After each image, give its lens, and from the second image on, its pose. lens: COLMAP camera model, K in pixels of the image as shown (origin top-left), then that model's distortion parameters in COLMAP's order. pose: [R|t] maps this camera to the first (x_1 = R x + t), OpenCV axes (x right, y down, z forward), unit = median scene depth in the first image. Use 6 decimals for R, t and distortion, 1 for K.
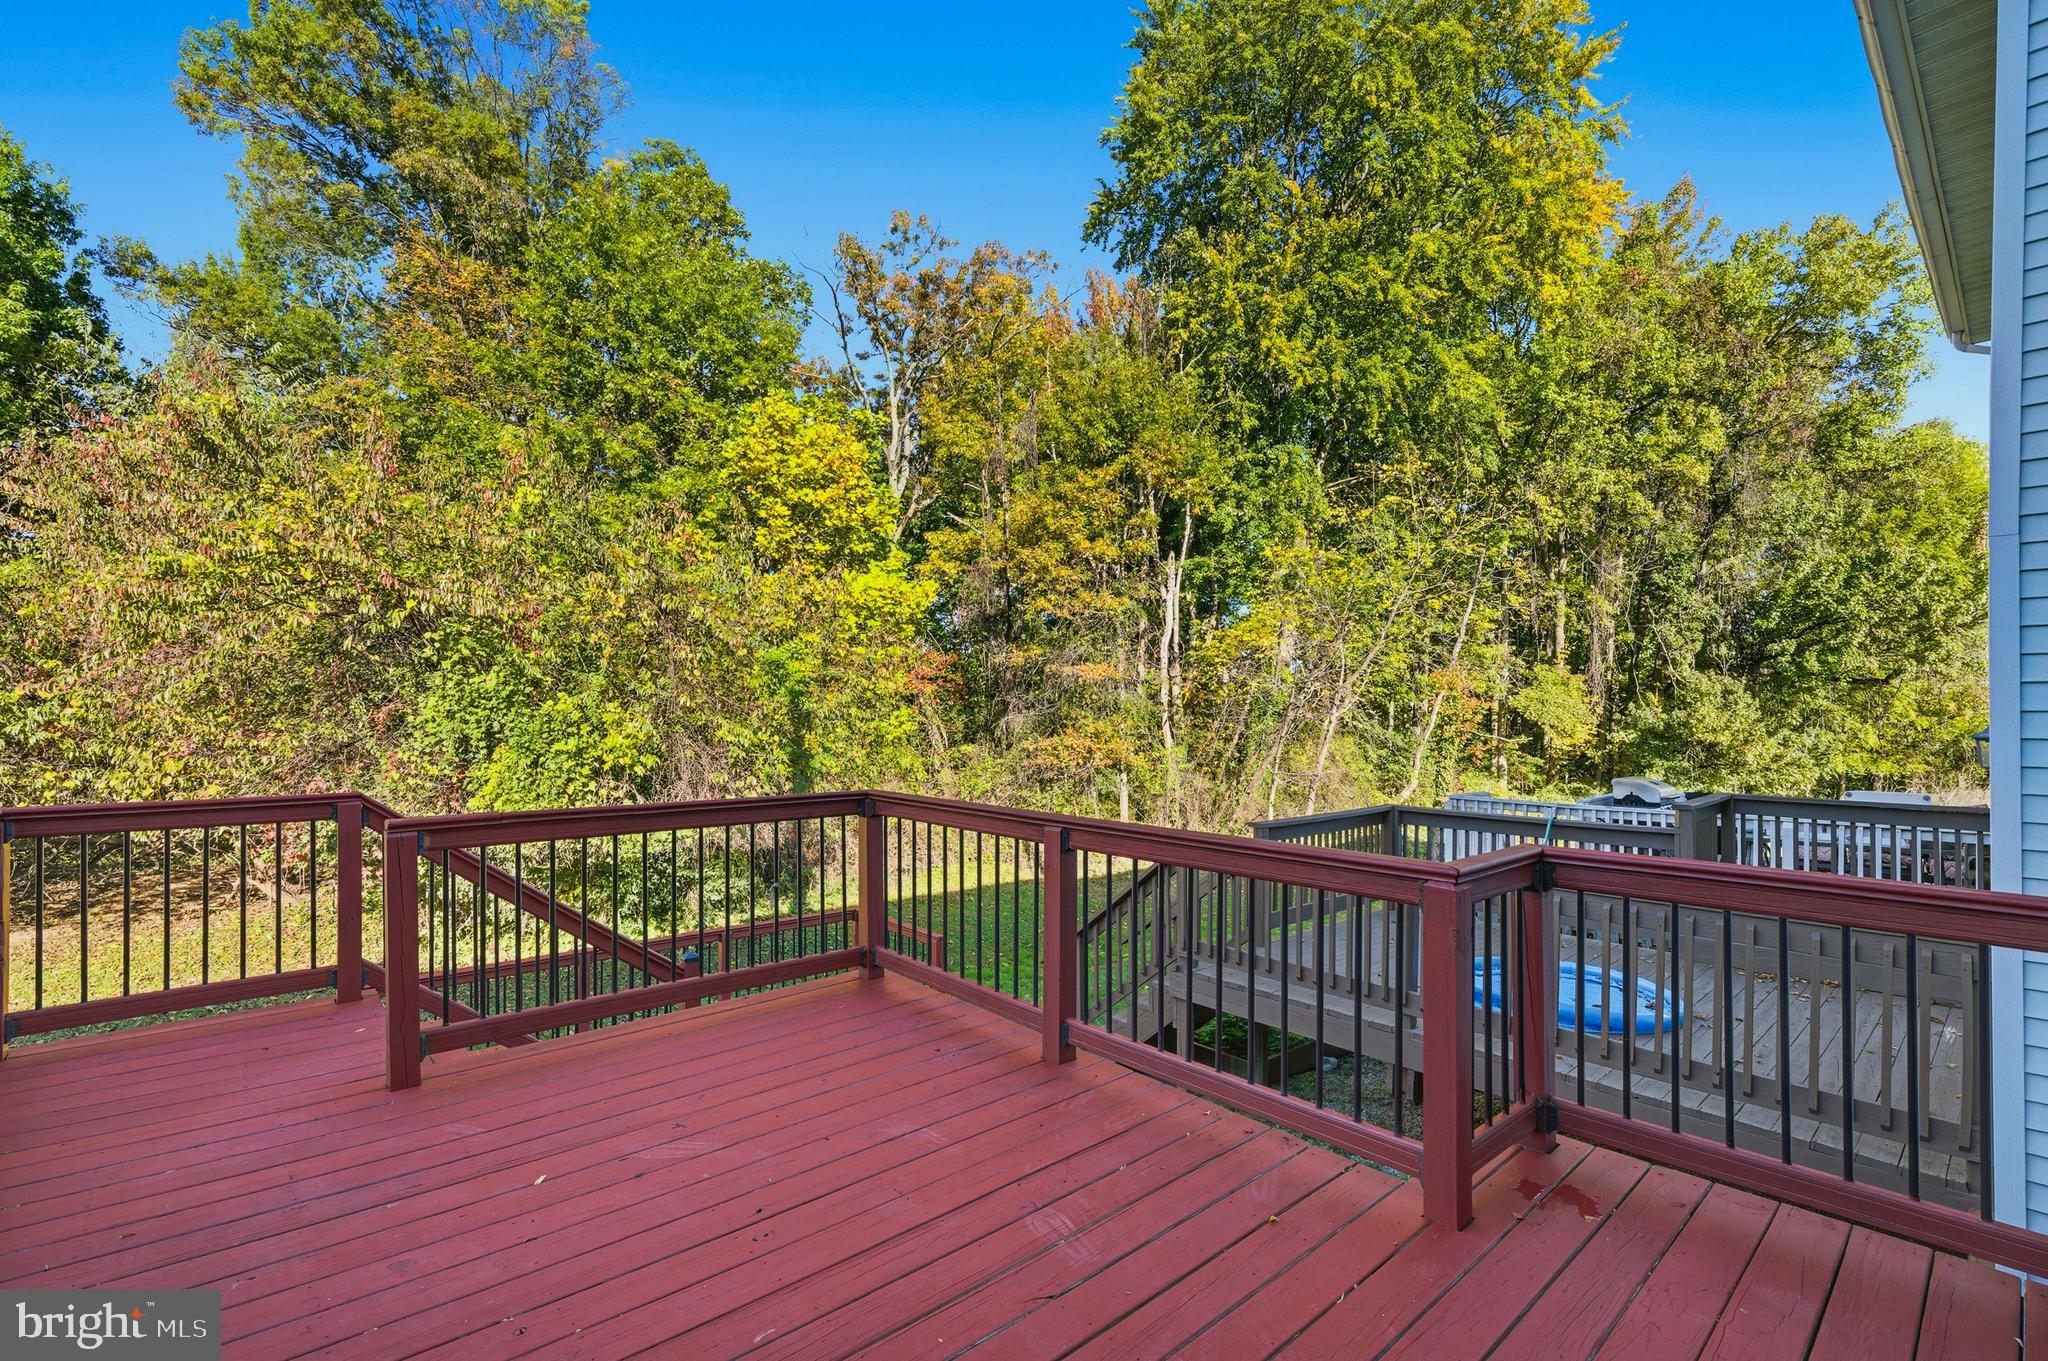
lens RADIAL K [[918.6, 0, 1029.9], [0, 918.6, 695.1], [0, 0, 1]] dist [-0.010598, 0.004710]
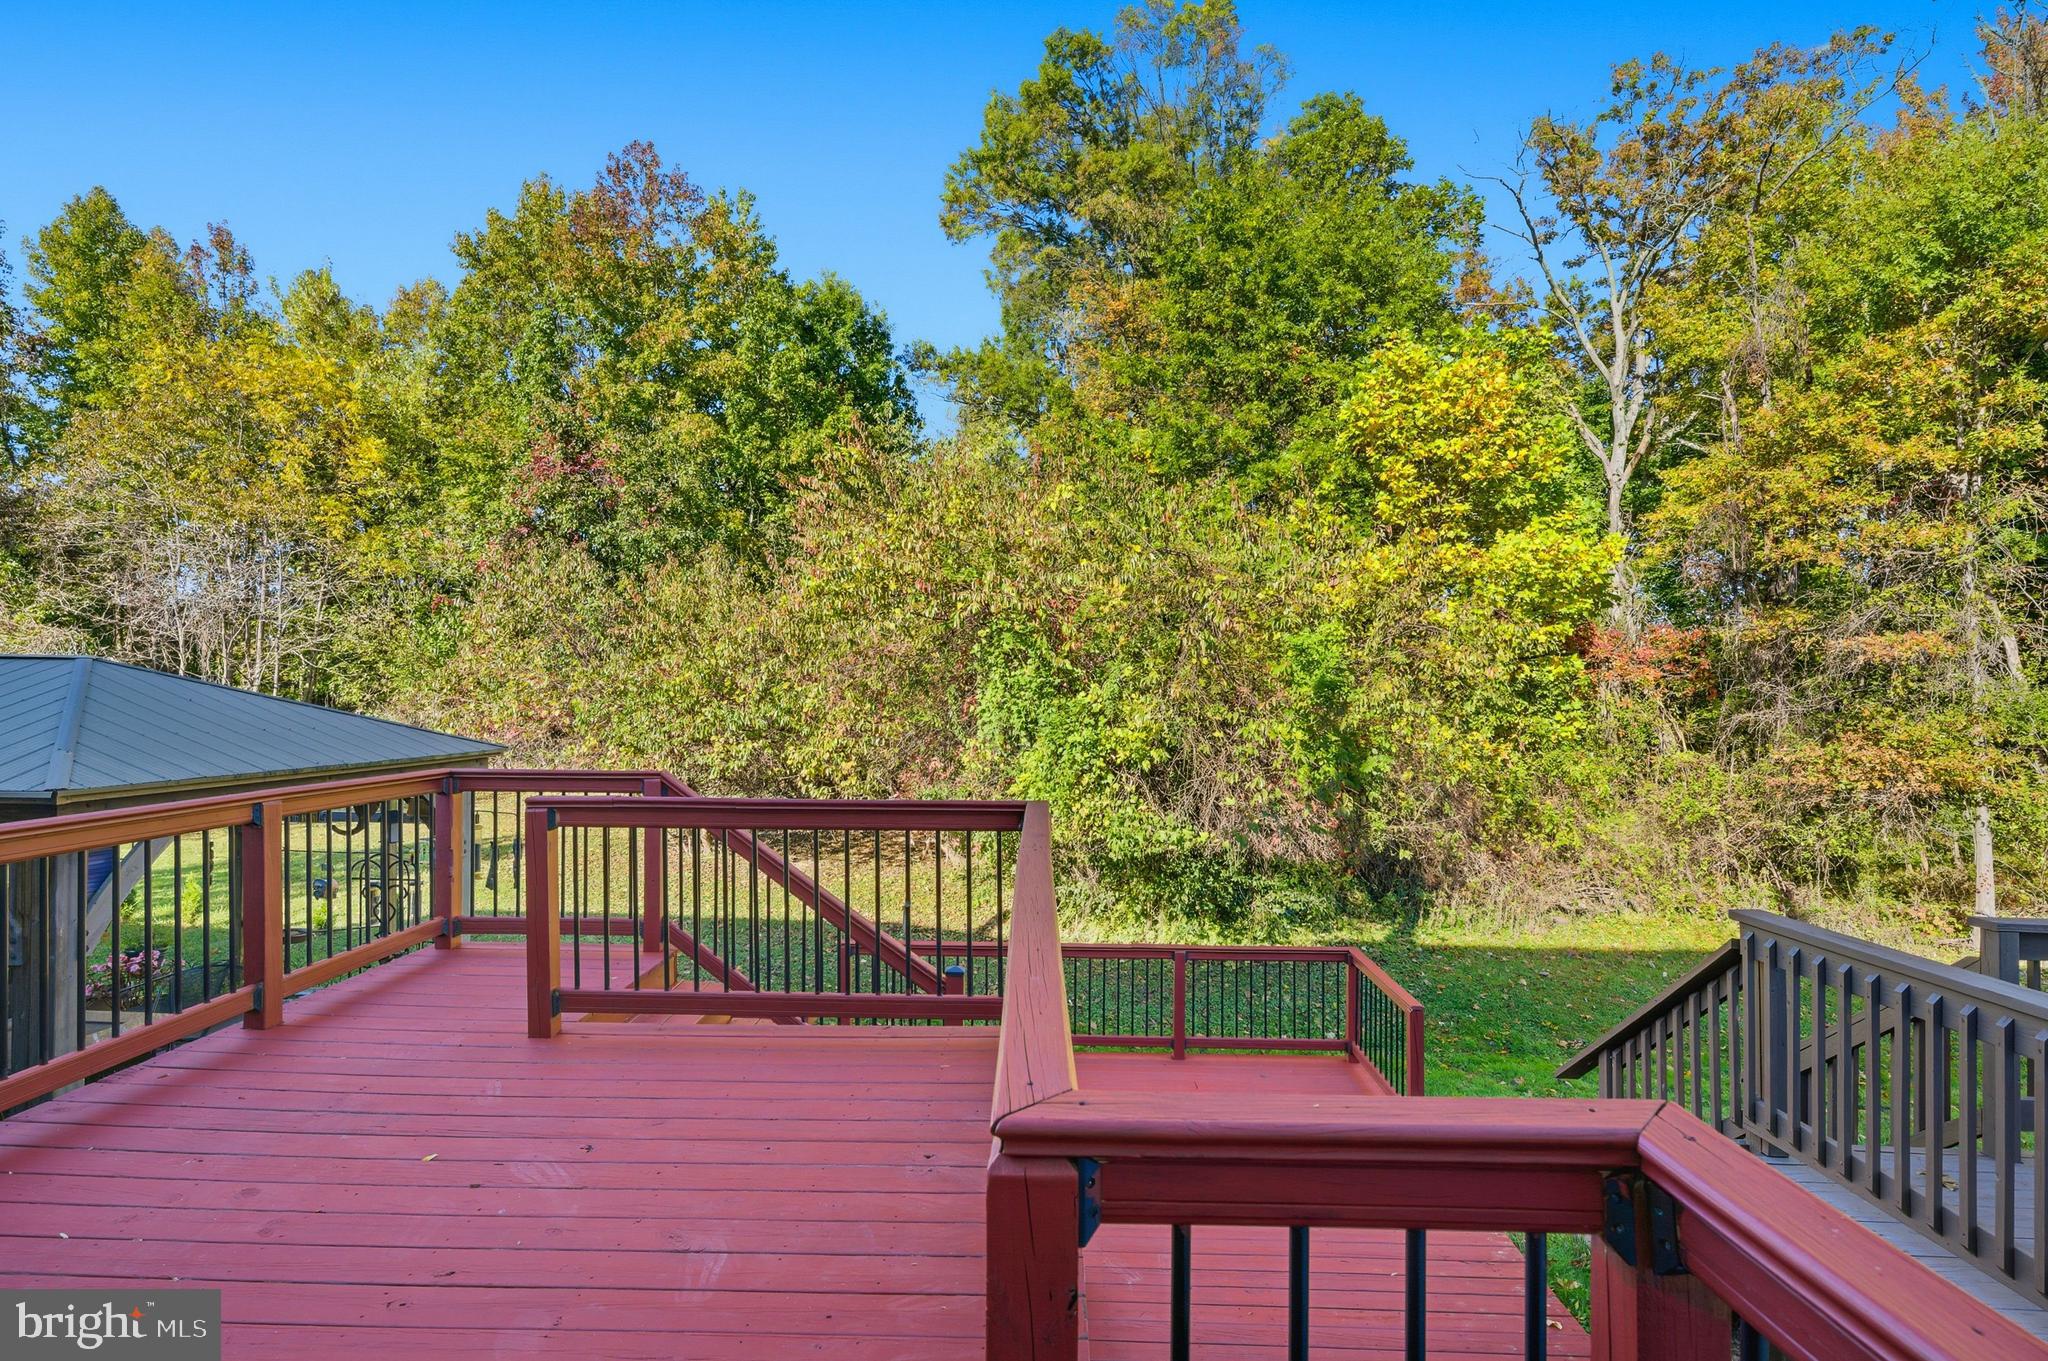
lens RADIAL K [[985.0, 0, 1013.7], [0, 985.0, 681.5], [0, 0, 1]] dist [-0.010508, 0.004733]
pose [[0.730341, -0.010335, -0.683005, 0.082129], [0.006360, 0.999945, -0.008330, 0.001477], [0.683054, 0.001740, 0.730366, 0.076615]]
